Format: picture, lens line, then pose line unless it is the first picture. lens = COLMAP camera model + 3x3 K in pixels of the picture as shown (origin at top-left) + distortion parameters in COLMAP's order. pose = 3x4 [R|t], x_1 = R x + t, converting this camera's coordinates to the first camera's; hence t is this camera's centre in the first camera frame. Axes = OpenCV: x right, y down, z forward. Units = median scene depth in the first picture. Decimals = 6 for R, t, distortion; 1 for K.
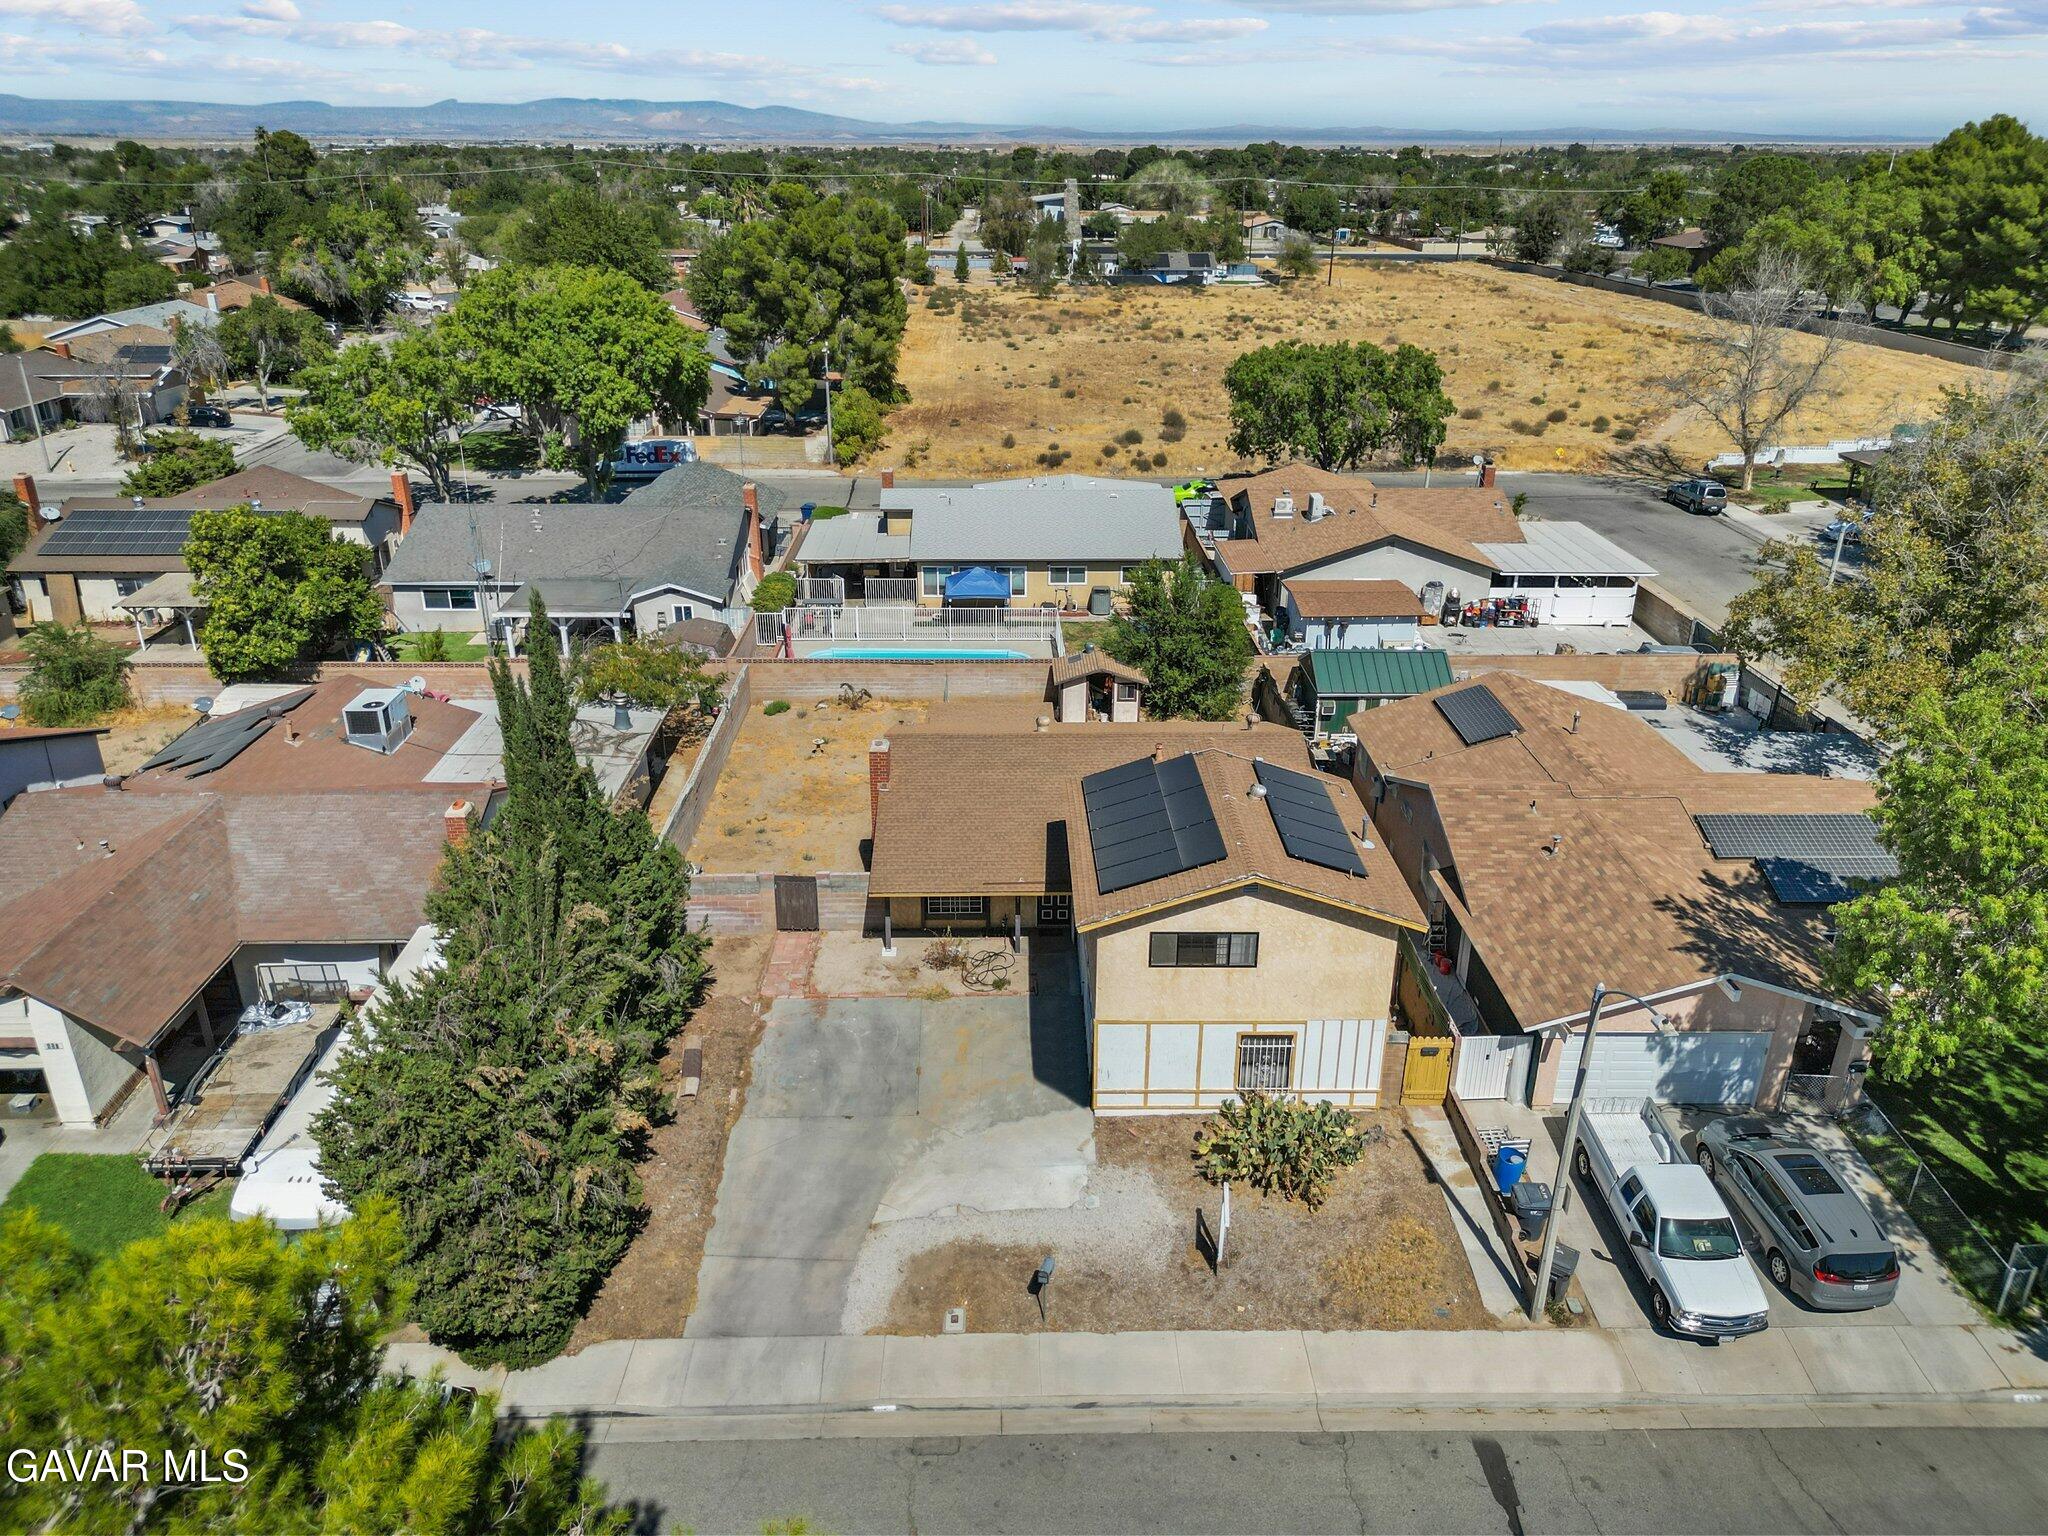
lens RADIAL K [[1438.0, 0, 1033.4], [0, 1438.0, 767.2], [0, 0, 1]] dist [0.072647, -0.075830]
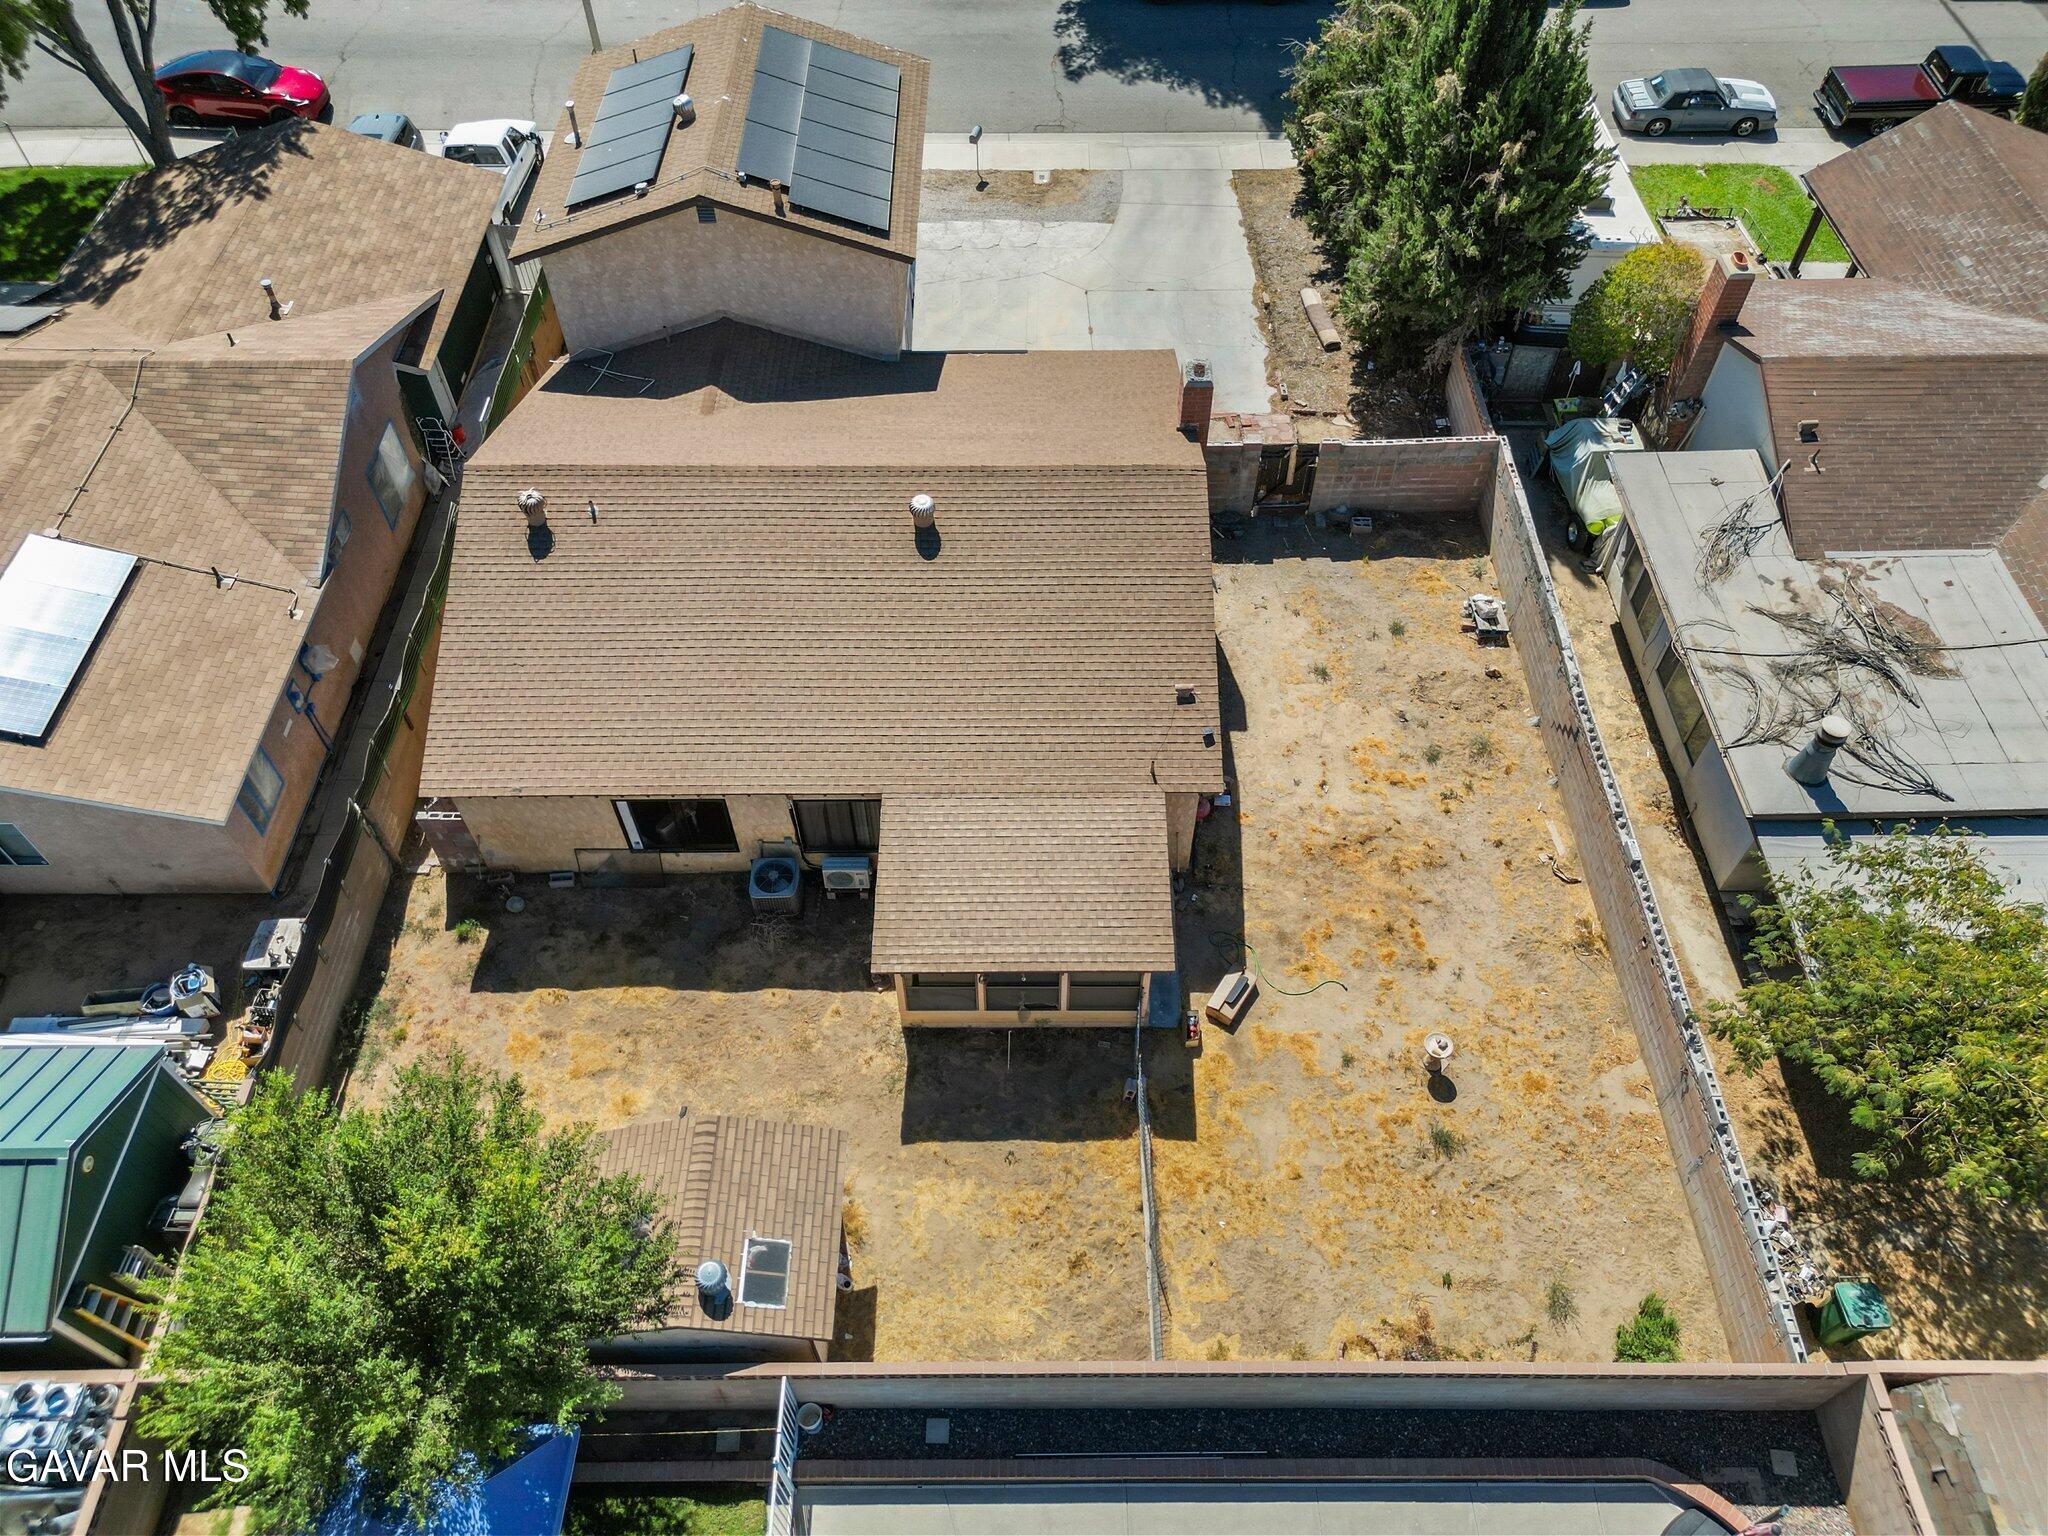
lens RADIAL K [[1465.1, 0, 1036.4], [0, 1465.1, 752.8], [0, 0, 1]] dist [0.077220, -0.082914]
pose [[-0.999922, -0.006465, 0.010664, -0.062779], [0.008620, 0.259619, 0.965673, -0.788199], [-0.009012, 0.965690, -0.259543, 1.765899]]
